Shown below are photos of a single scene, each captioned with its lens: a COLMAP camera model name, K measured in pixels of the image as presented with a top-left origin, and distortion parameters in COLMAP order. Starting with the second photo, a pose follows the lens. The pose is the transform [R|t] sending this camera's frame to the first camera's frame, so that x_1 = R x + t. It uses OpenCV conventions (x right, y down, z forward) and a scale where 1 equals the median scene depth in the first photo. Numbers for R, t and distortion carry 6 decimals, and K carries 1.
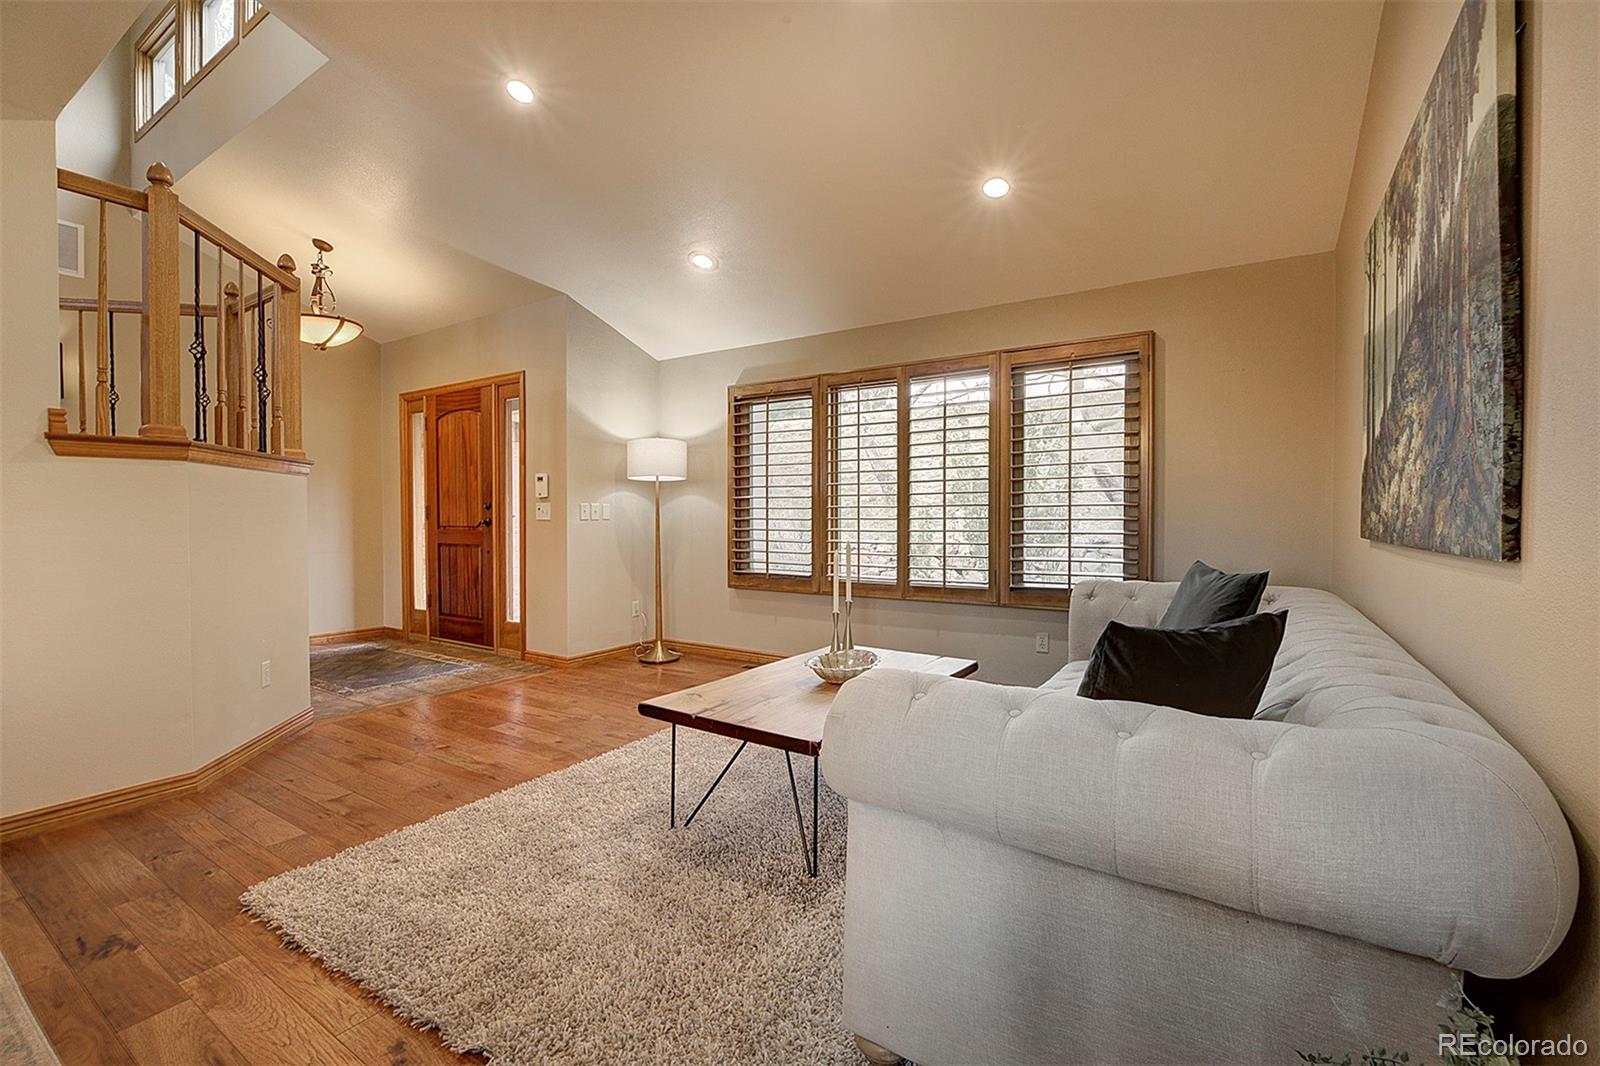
lens RADIAL K [[694.2, 0, 800.0], [0, 694.2, 533.0], [0, 0, 1]] dist [-0.001807, -0.000204]
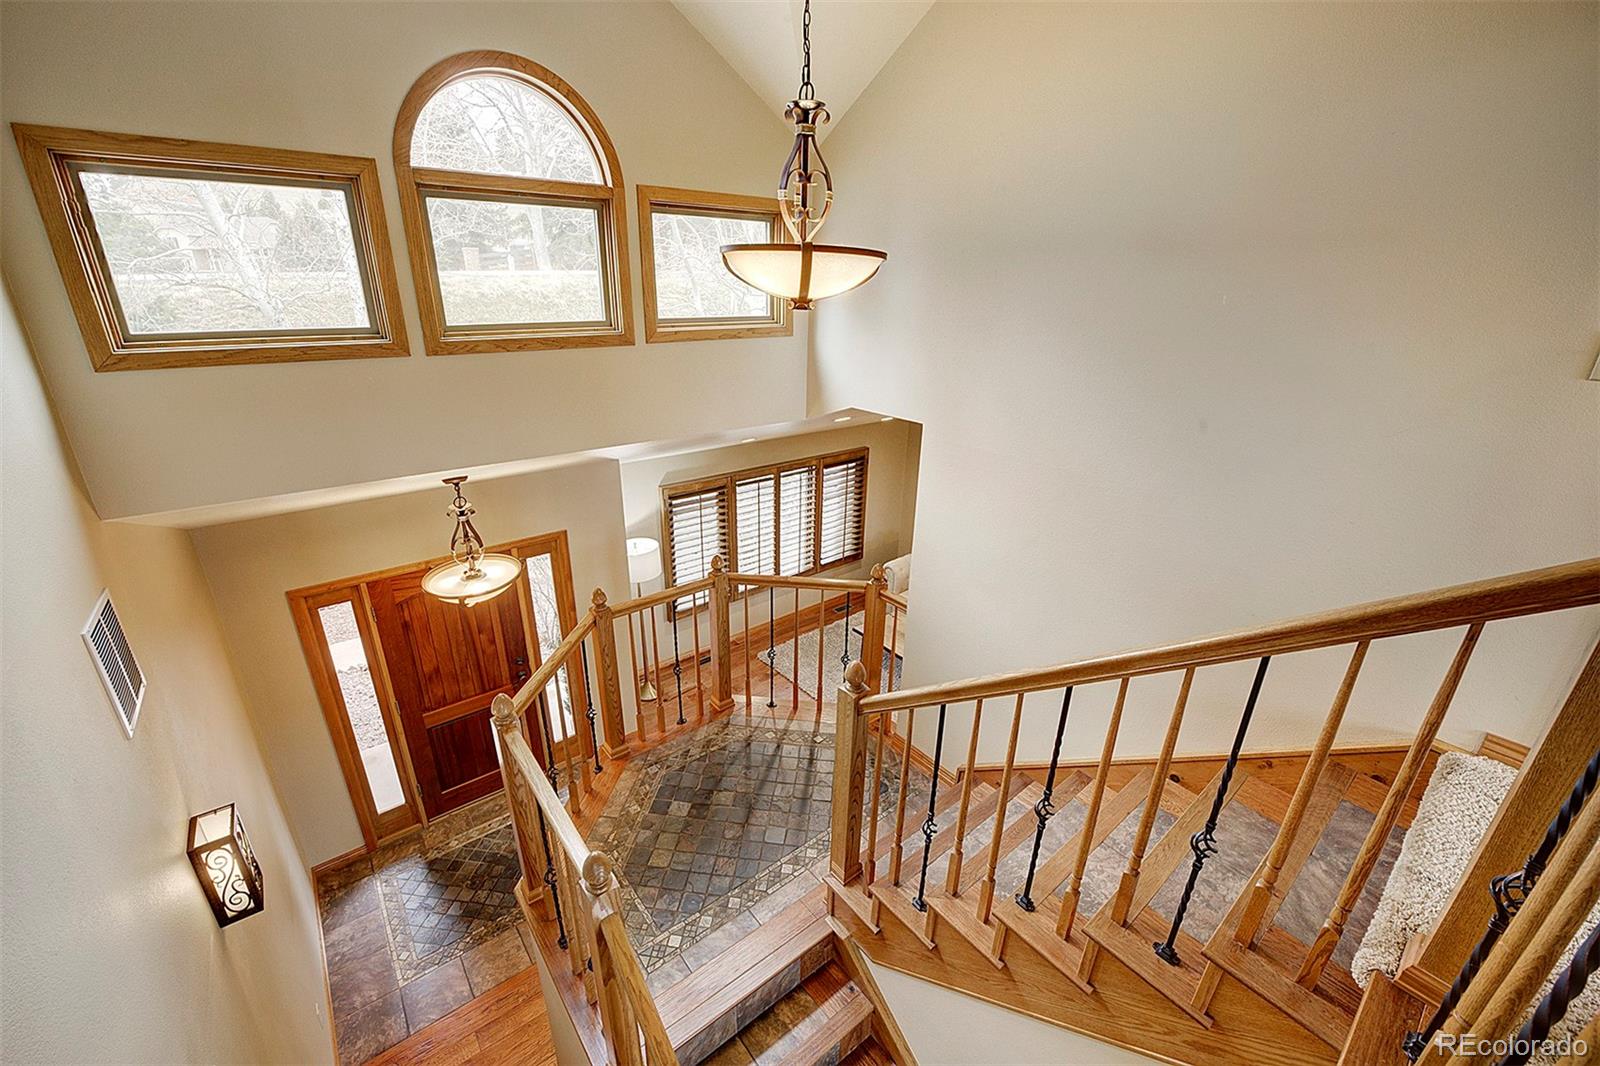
lens RADIAL K [[639.9, 0, 800.0], [0, 639.9, 533.0], [0, 0, 1]] dist [-0.029702, 0.004293]
pose [[0.318568, -0.338729, 0.885312, -1.235362], [0.010306, 0.935154, 0.354091, -0.613407], [-0.947844, -0.103678, 0.301401, 0.411790]]
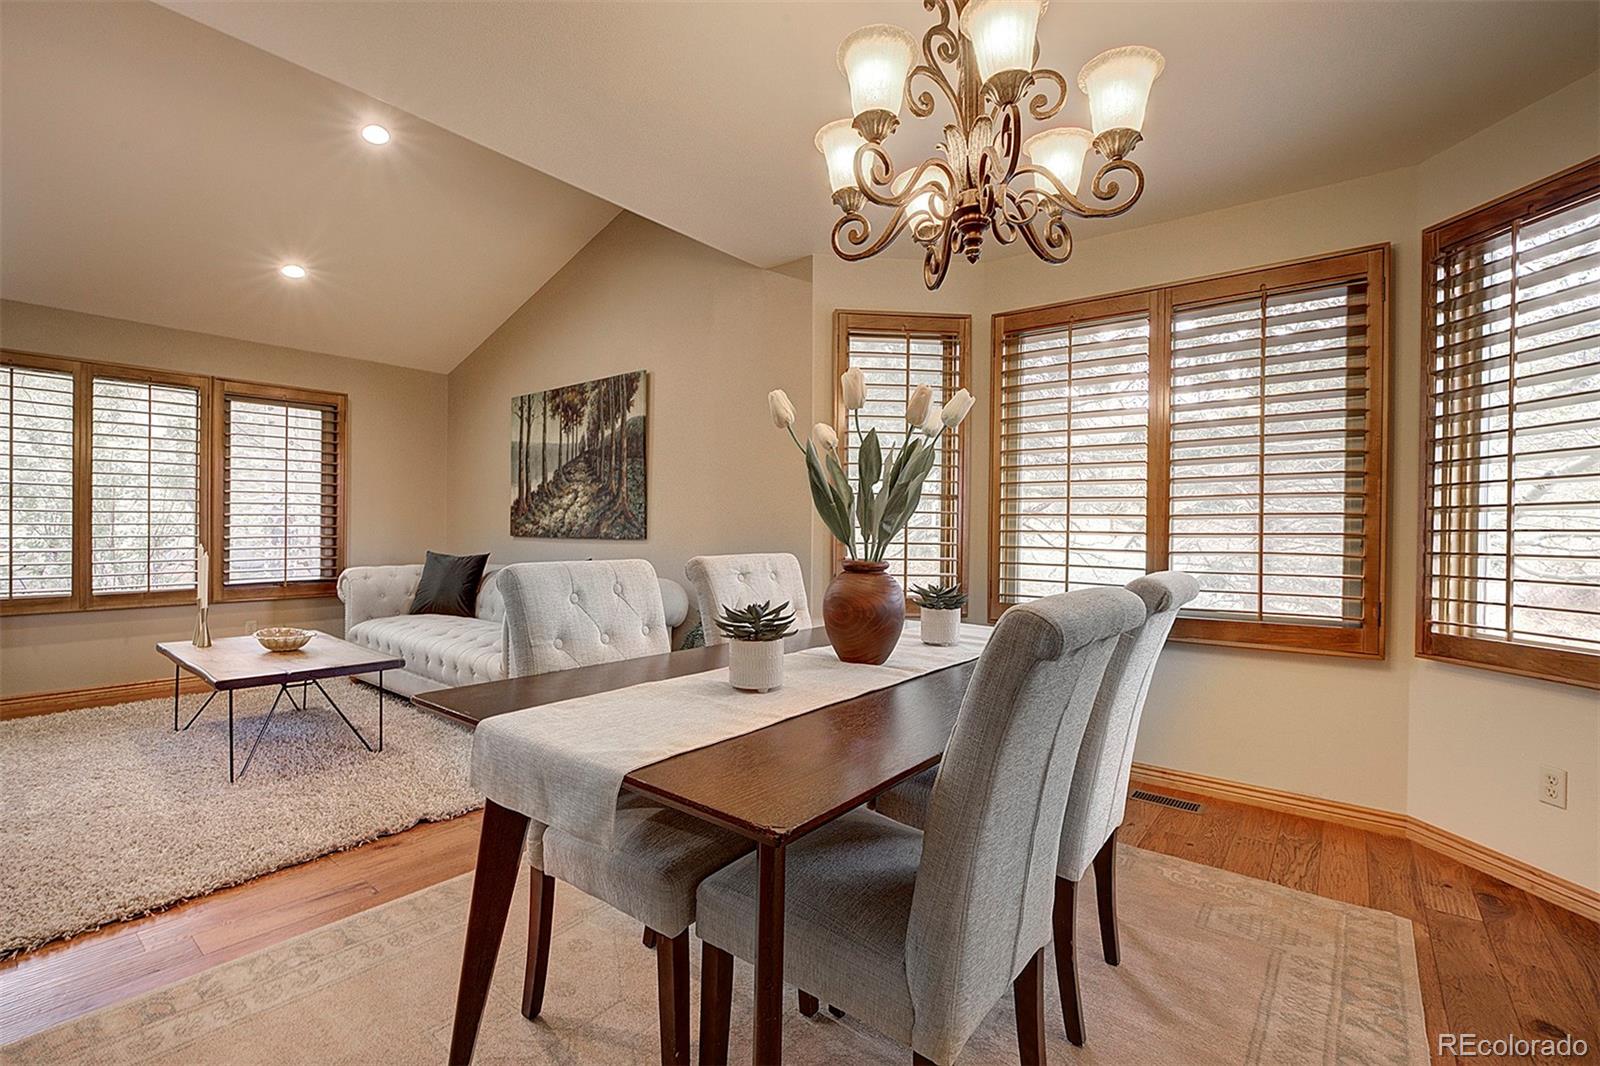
lens RADIAL K [[708.3, 0, 800.0], [0, 708.3, 533.0], [0, 0, 1]] dist [-0.015311, 0.000377]
pose [[0.100847, -0.004229, 0.994893, -0.647471], [0.014681, 0.999888, 0.002762, 0.002878], [-0.994794, 0.014328, 0.100898, -0.054630]]
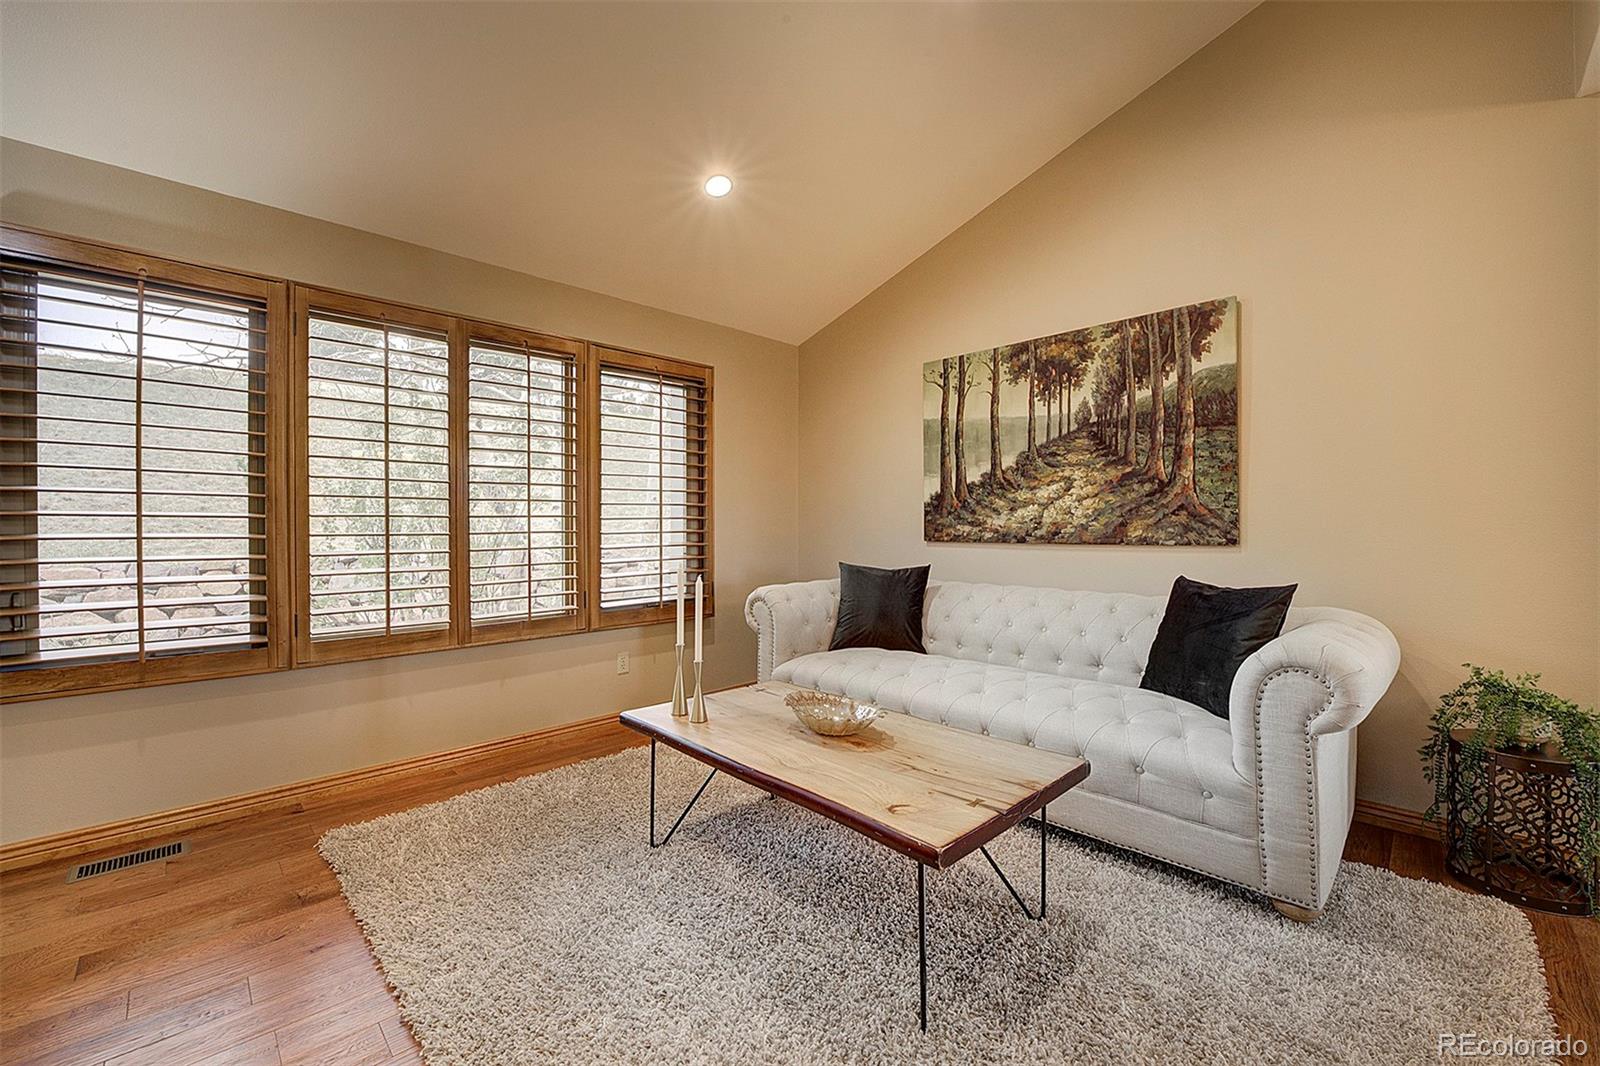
lens RADIAL K [[639.9, 0, 800.0], [0, 639.9, 533.0], [0, 0, 1]] dist [-0.029702, 0.004293]
pose [[0.218291, -0.009650, 0.975836, -0.381474], [0.027356, 0.999619, 0.003766, -0.013120], [-0.975500, 0.025873, 0.218472, 0.489887]]
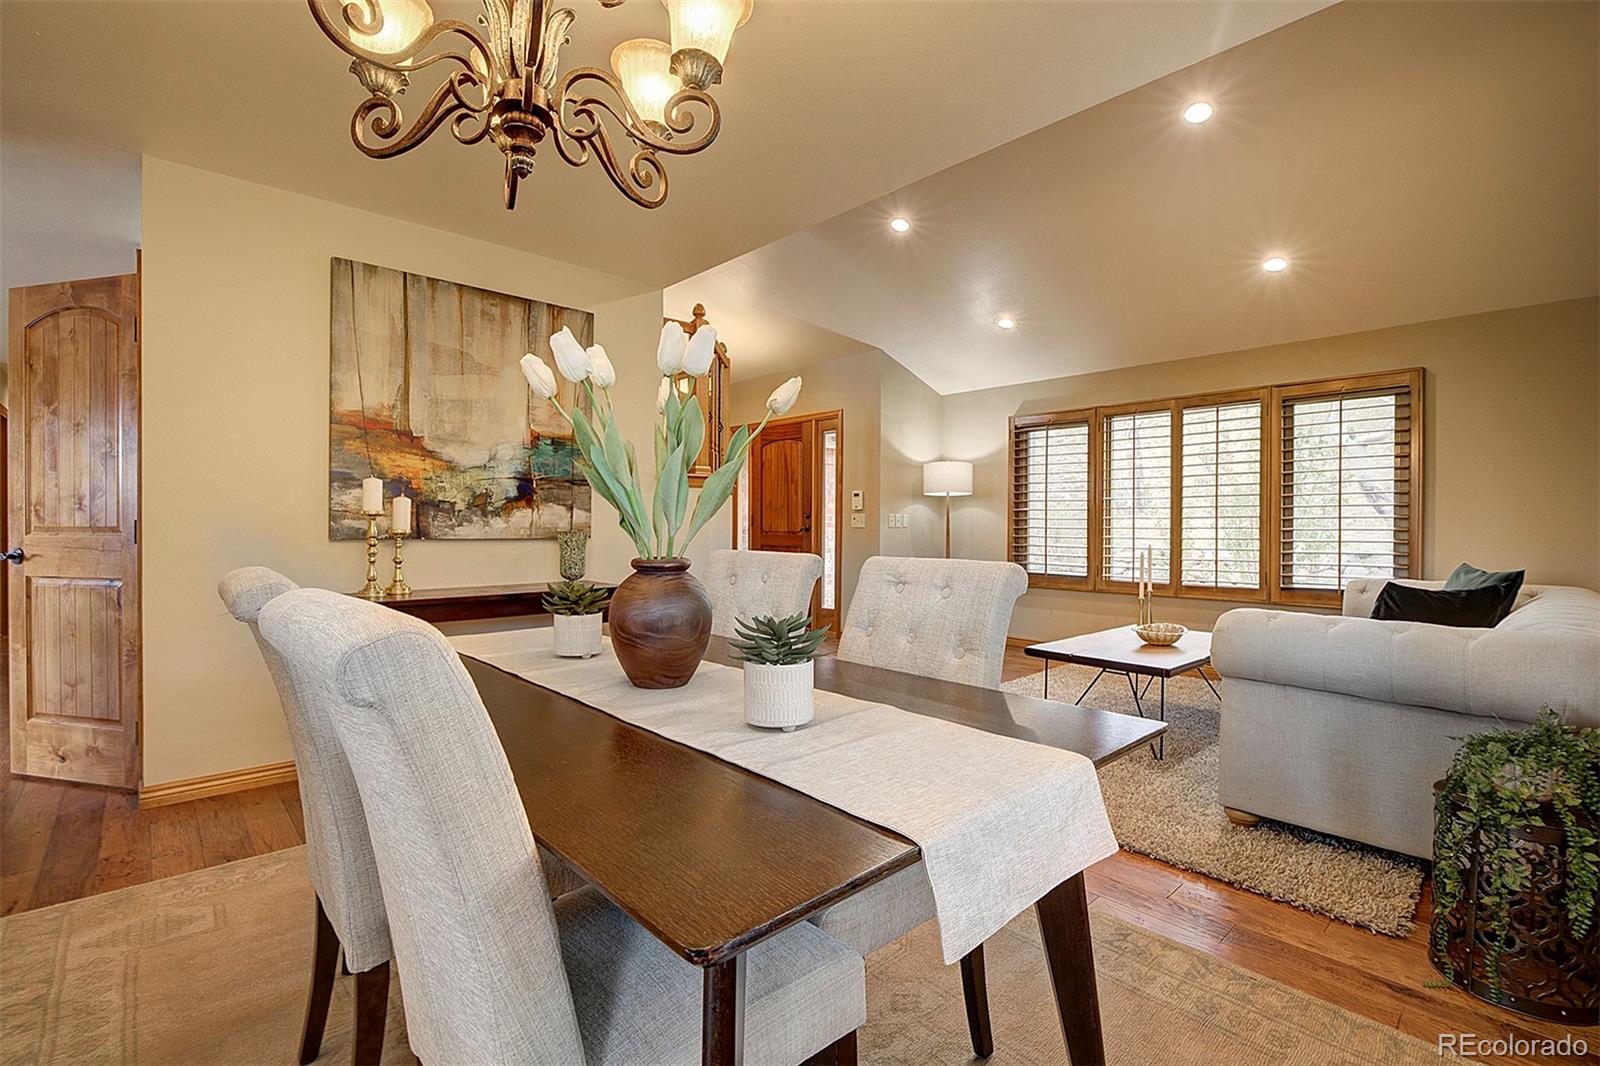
lens RADIAL K [[726.4, 0, 807.0], [0, 726.4, 530.8], [0, 0, 1]] dist [-0.000526, 0.000355]
pose [[0.971130, 0.007933, -0.238420, -0.155561], [-0.011840, 0.999818, -0.014963, 0.009236], [0.238258, 0.017354, 0.971047, -0.326430]]
